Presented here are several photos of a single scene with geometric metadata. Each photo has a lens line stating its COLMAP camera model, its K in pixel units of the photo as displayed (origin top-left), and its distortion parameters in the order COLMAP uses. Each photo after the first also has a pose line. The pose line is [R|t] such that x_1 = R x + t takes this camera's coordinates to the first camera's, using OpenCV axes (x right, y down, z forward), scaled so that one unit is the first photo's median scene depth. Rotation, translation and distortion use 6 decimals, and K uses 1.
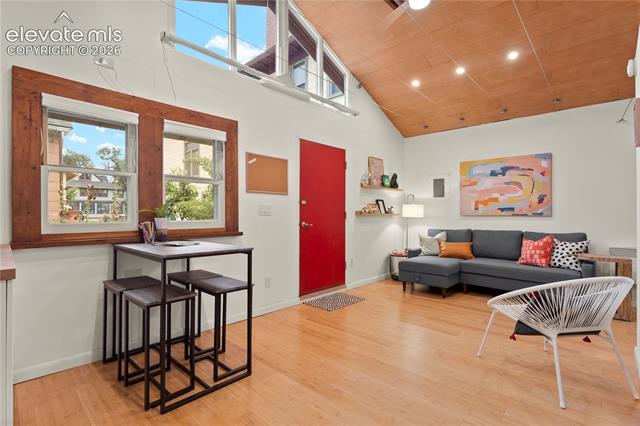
lens RADIAL K [[296.5, 0, 322.3], [0, 296.5, 211.9], [0, 0, 1]] dist [-0.006511, 0.001168]
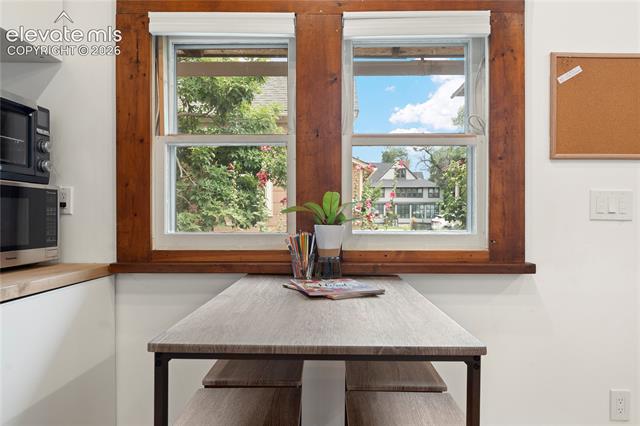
lens RADIAL K [[442.5, 0, 329.9], [0, 442.5, 221.0], [0, 0, 1]] dist [0.007975, -0.004614]
pose [[0.674220, 0.004911, -0.738514, -0.022174], [0.004665, 0.999930, 0.010908, 0.004235], [0.738516, -0.010800, 0.674150, 0.337472]]
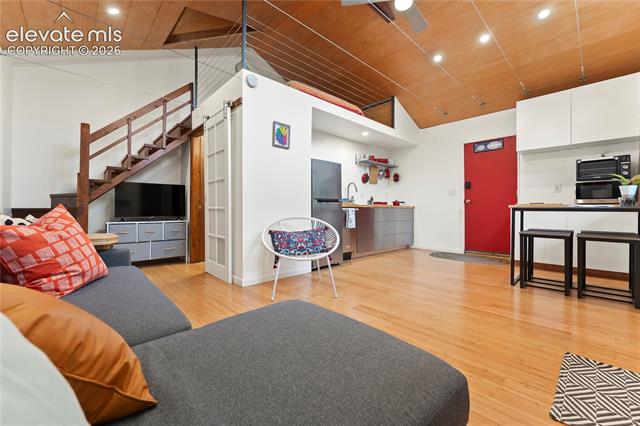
lens RADIAL K [[258.9, 0, 319.7], [0, 258.9, 209.8], [0, 0, 1]] dist [-0.004189, 0.001934]
pose [[-0.996851, -0.006119, 0.079059, 0.391723], [-0.006764, 0.999946, -0.007893, 0.087293], [-0.079007, -0.008403, -0.996839, 1.362171]]
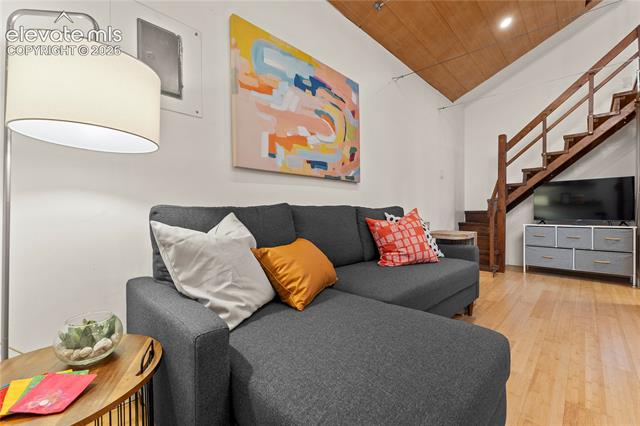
lens RADIAL K [[273.9, 0, 322.6], [0, 273.9, 213.6], [0, 0, 1]] dist [-0.003568, 0.000710]
pose [[0.020033, -0.011896, 0.999729, 0.197387], [-0.005478, 0.999913, 0.012008, 0.084445], [-0.999784, -0.005717, 0.019966, 1.209007]]
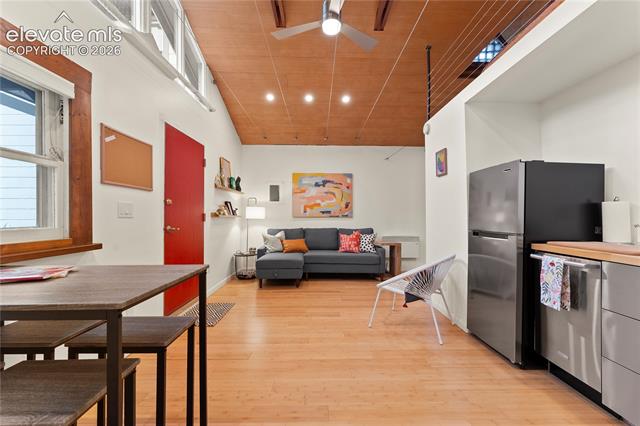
lens RADIAL K [[258.9, 0, 317.1], [0, 258.9, 213.9], [0, 0, 1]] dist [-0.004189, 0.001934]
pose [[0.738162, 0.004038, 0.674611, -0.241518], [-0.004387, 0.999990, -0.001185, 0.000716], [-0.674609, -0.002085, 0.738172, 0.199705]]
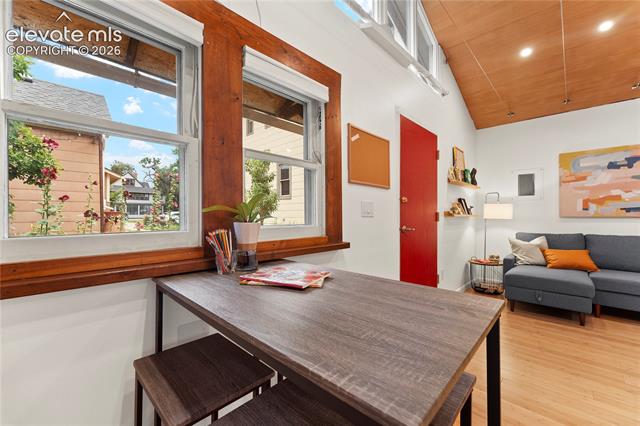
lens RADIAL K [[258.9, 0, 326.5], [0, 258.9, 213.2], [0, 0, 1]] dist [-0.004189, 0.001934]
pose [[0.999680, 0.000571, -0.025278, -0.242892], [-0.000566, 1.000000, 0.000217, 0.002235], [0.025278, -0.000202, 0.999680, 0.340113]]
